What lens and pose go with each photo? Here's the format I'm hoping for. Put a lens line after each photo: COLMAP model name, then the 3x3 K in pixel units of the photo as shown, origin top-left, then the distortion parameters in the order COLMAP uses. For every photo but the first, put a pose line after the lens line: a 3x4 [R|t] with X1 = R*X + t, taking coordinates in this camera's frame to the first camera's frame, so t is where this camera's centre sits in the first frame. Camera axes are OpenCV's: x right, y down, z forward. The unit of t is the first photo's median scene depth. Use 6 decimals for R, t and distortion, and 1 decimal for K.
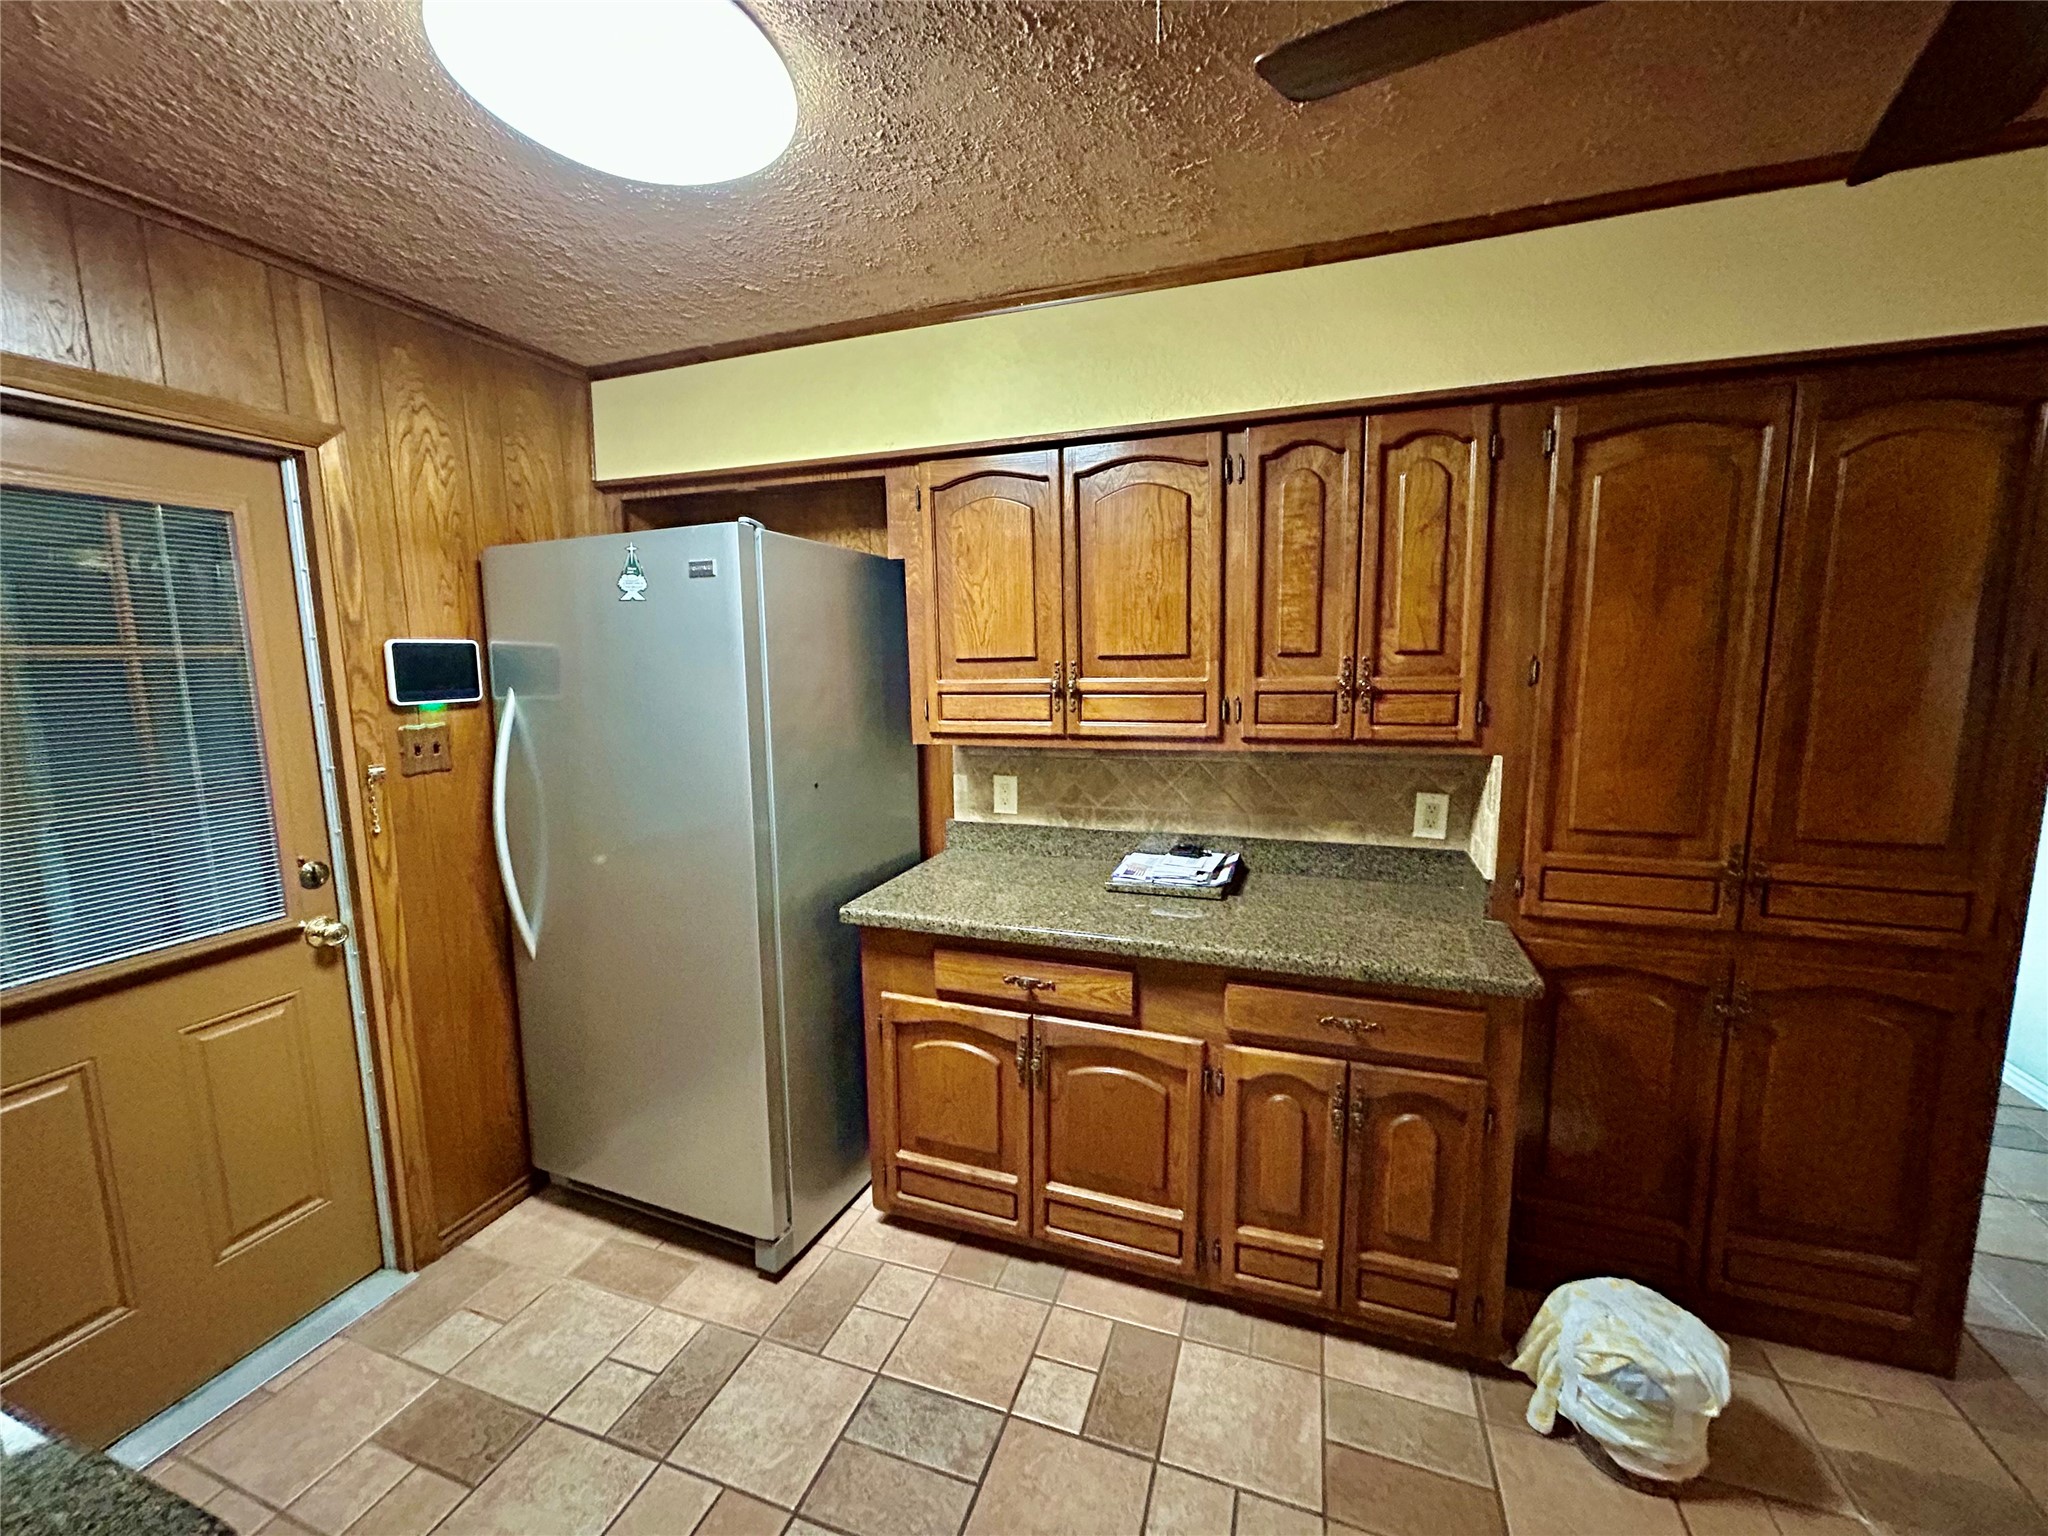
lens RADIAL K [[820.5, 0, 1020.8], [0, 820.5, 762.0], [0, 0, 1]] dist [-0.001754, 0.000083]
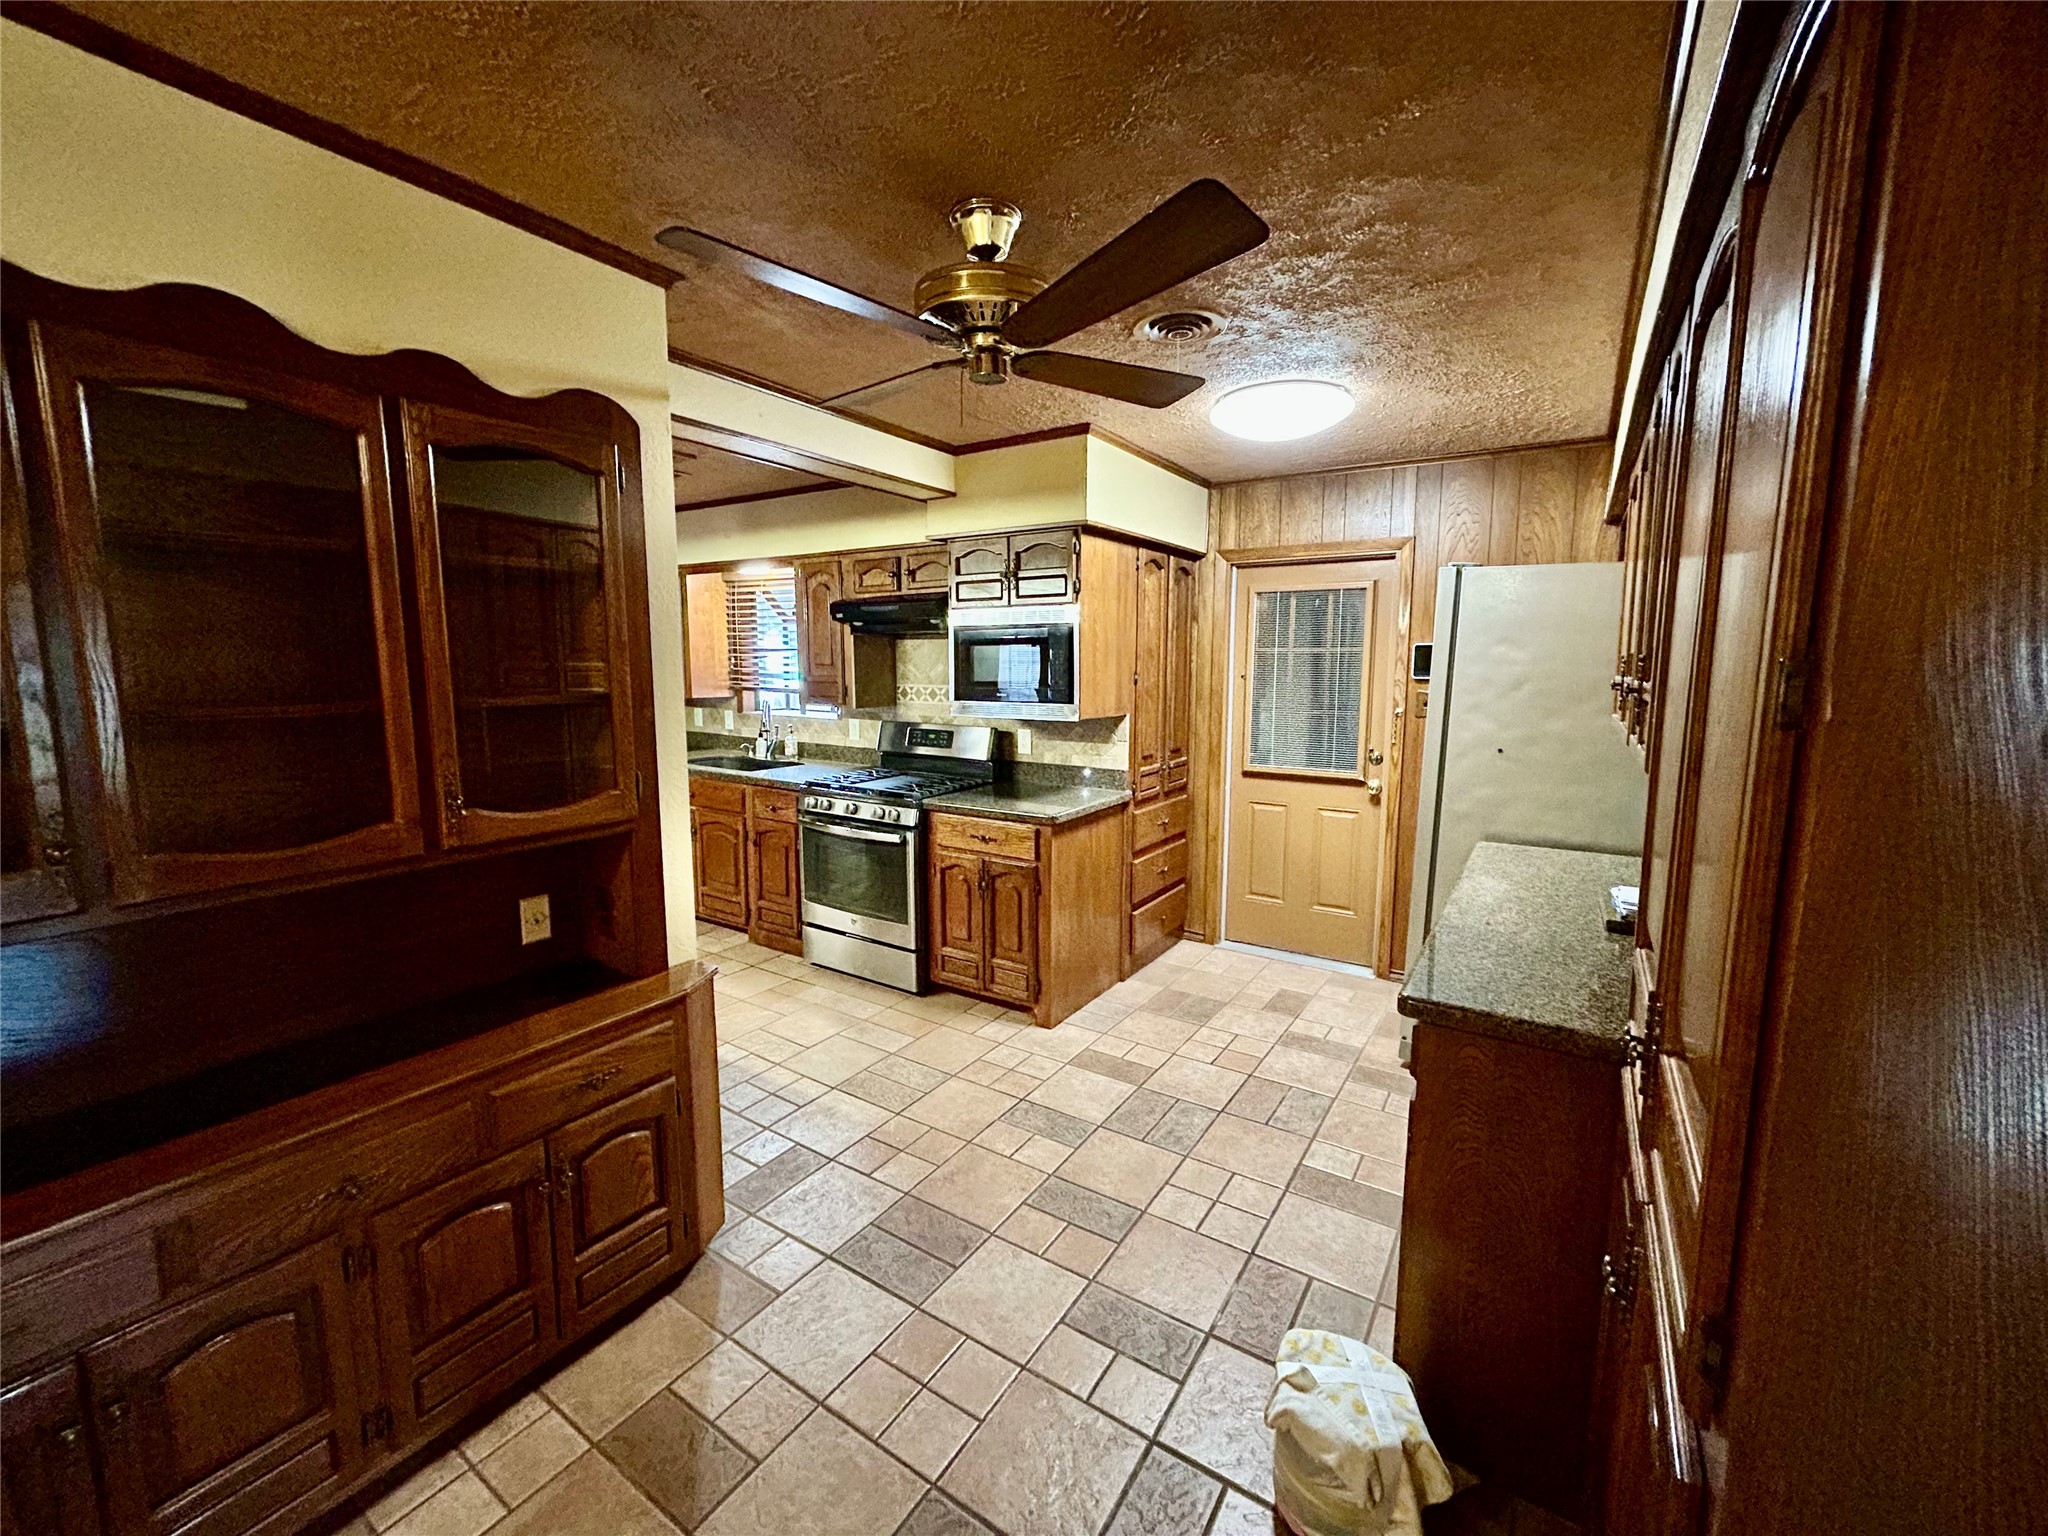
lens RADIAL K [[820.5, 0, 1026.3], [0, 820.5, 756.7], [0, 0, 1]] dist [-0.001754, 0.000083]
pose [[-0.236599, 0.123423, -0.963736, 1.335608], [-0.130520, 0.978871, 0.157404, -0.076094], [0.962801, 0.163028, -0.215490, 0.603864]]
